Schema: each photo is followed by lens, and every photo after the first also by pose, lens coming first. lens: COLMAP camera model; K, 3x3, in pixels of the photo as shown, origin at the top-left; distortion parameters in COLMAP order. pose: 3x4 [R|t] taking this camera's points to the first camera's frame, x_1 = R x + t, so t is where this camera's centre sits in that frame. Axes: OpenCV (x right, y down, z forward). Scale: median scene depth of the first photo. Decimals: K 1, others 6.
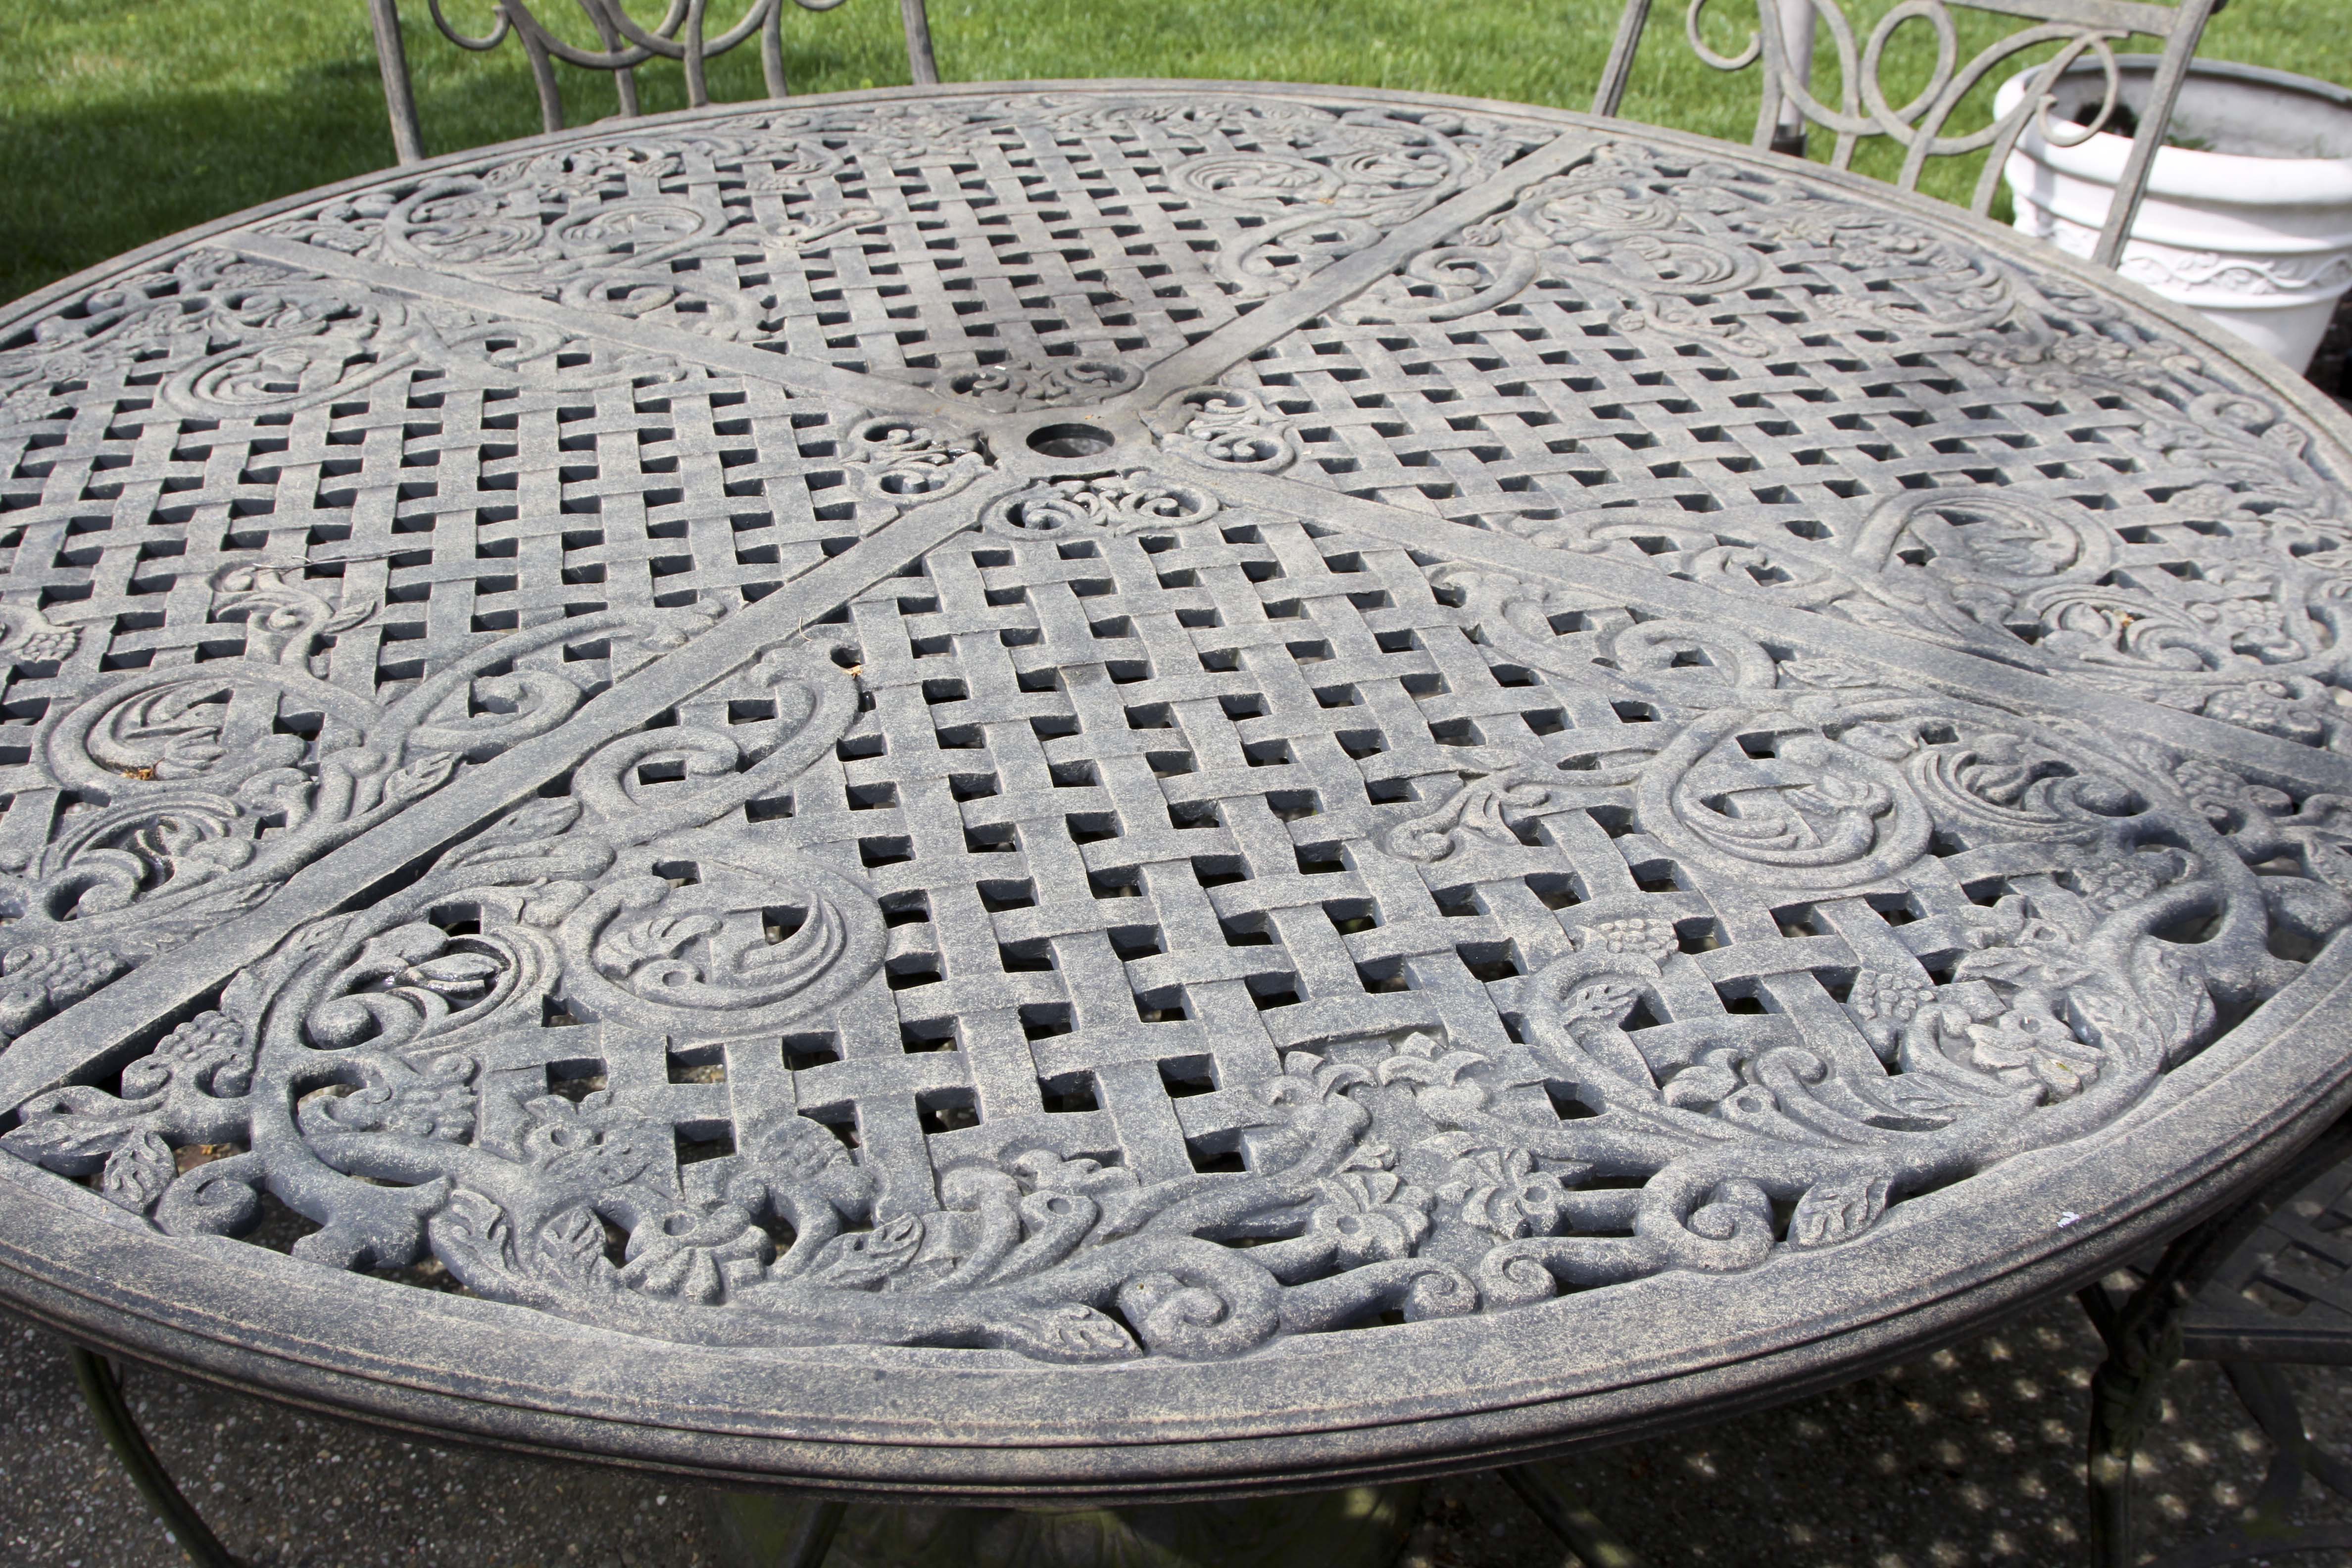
lens RADIAL K [[2513.8, 0, 1192.3], [0, 2513.8, 802.5], [0, 0, 1]] dist [-0.112439, 0.000000]
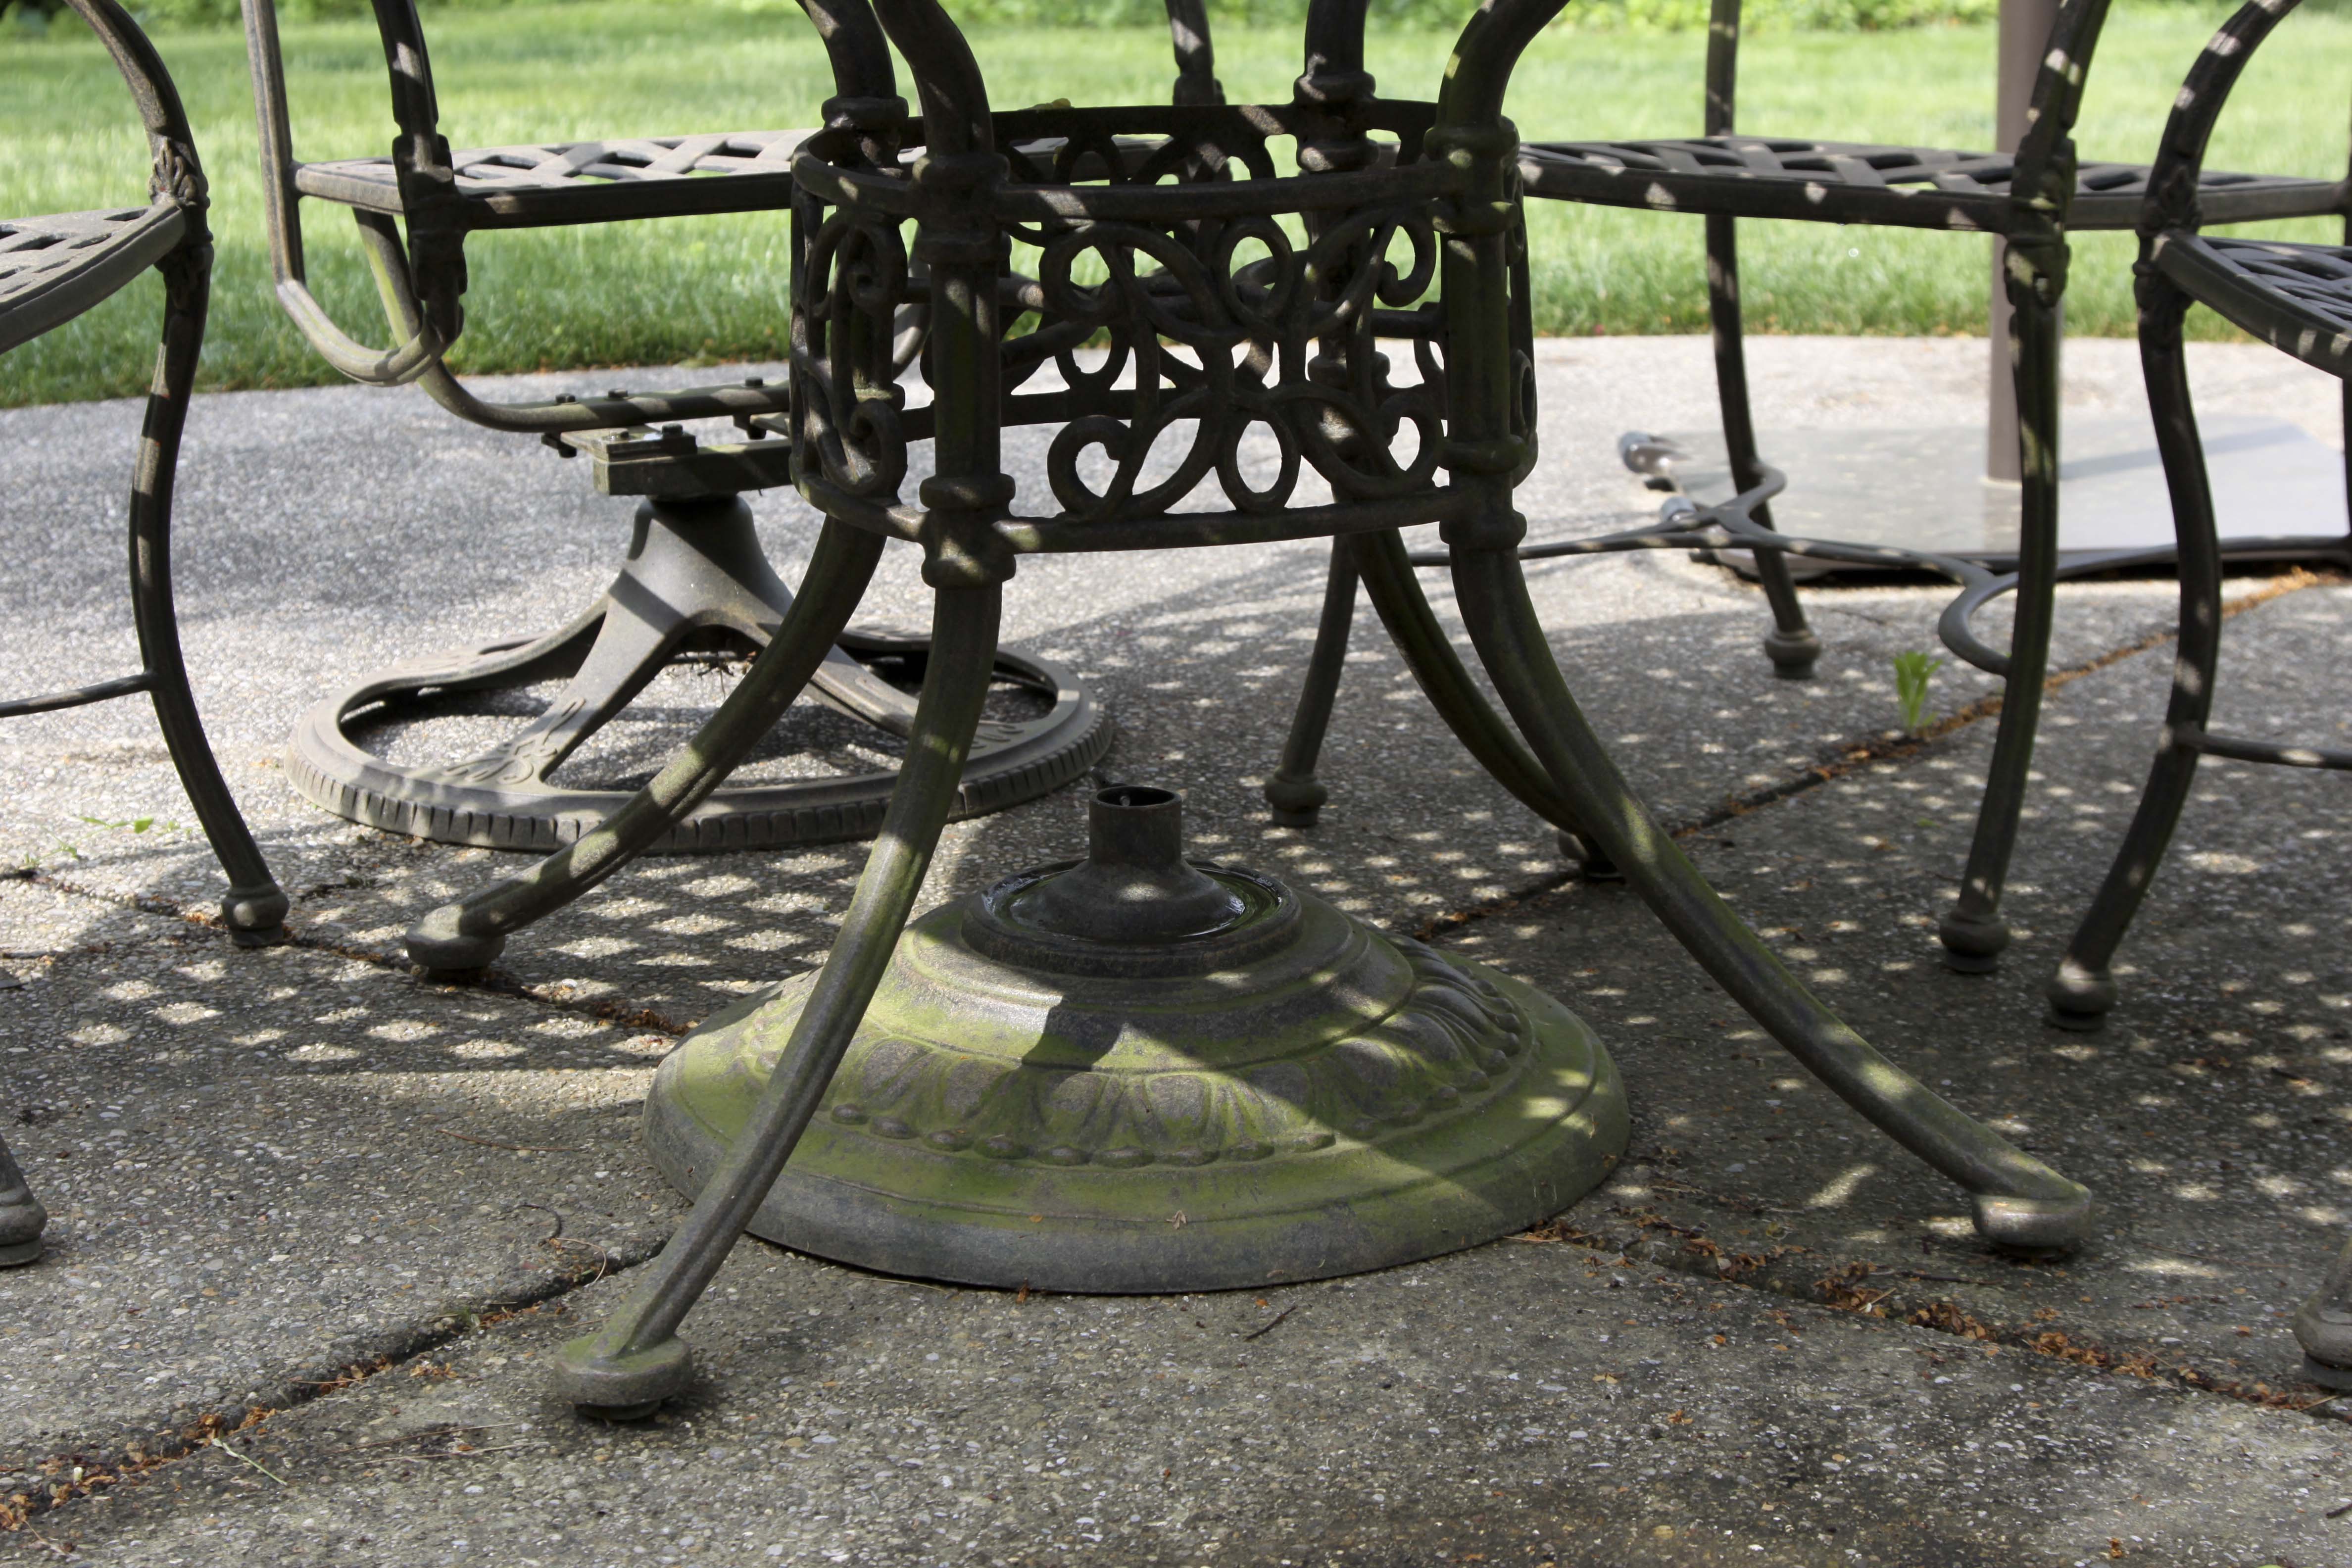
lens RADIAL K [[4415.6, 0, 1181.8], [0, 4415.6, 763.9], [0, 0, 1]] dist [0.076918, 0.000000]
pose [[0.999618, -0.025989, 0.009428, -0.068787], [0.027584, 0.960379, -0.277328, 0.720550], [-0.001847, 0.277482, 0.960729, -0.403363]]
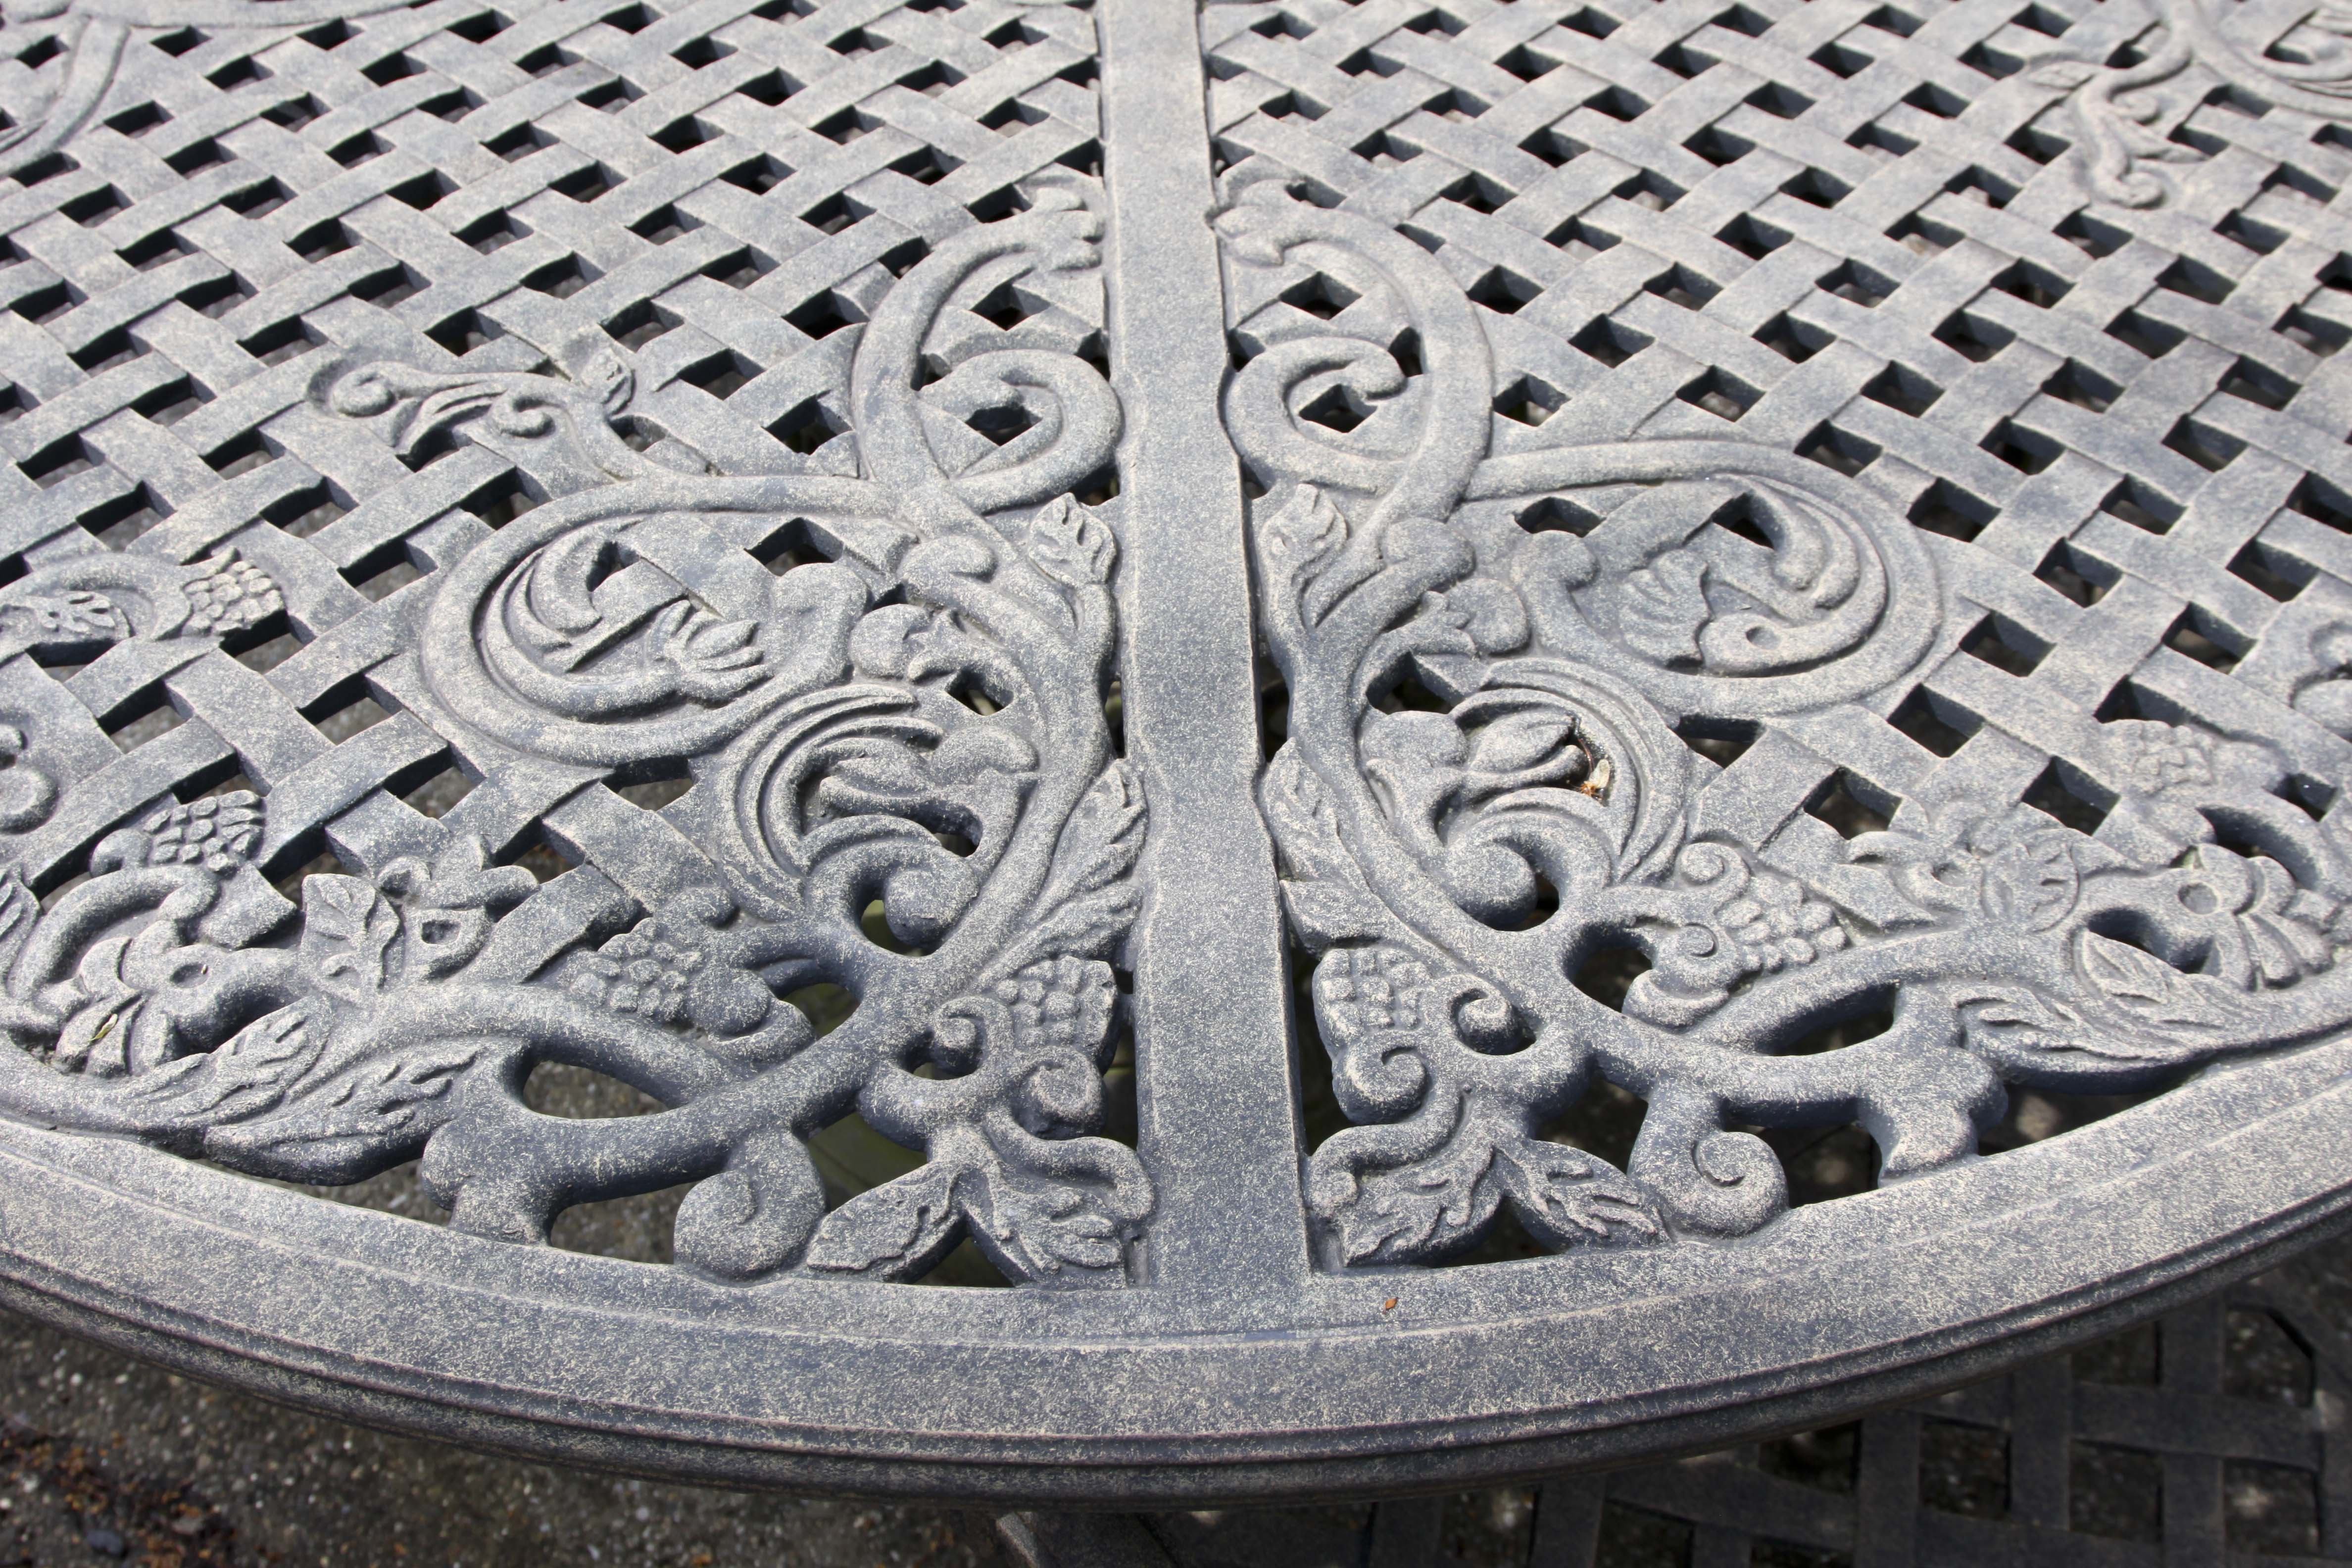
lens RADIAL K [[2513.8, 0, 1176.1], [0, 2513.8, 781.9], [0, 0, 1]] dist [-0.112439, 0.000000]
pose [[0.555363, 0.579294, -0.596649, 0.638259], [-0.418454, 0.814681, 0.401486, -0.251071], [0.718657, 0.026700, 0.694852, 0.534322]]
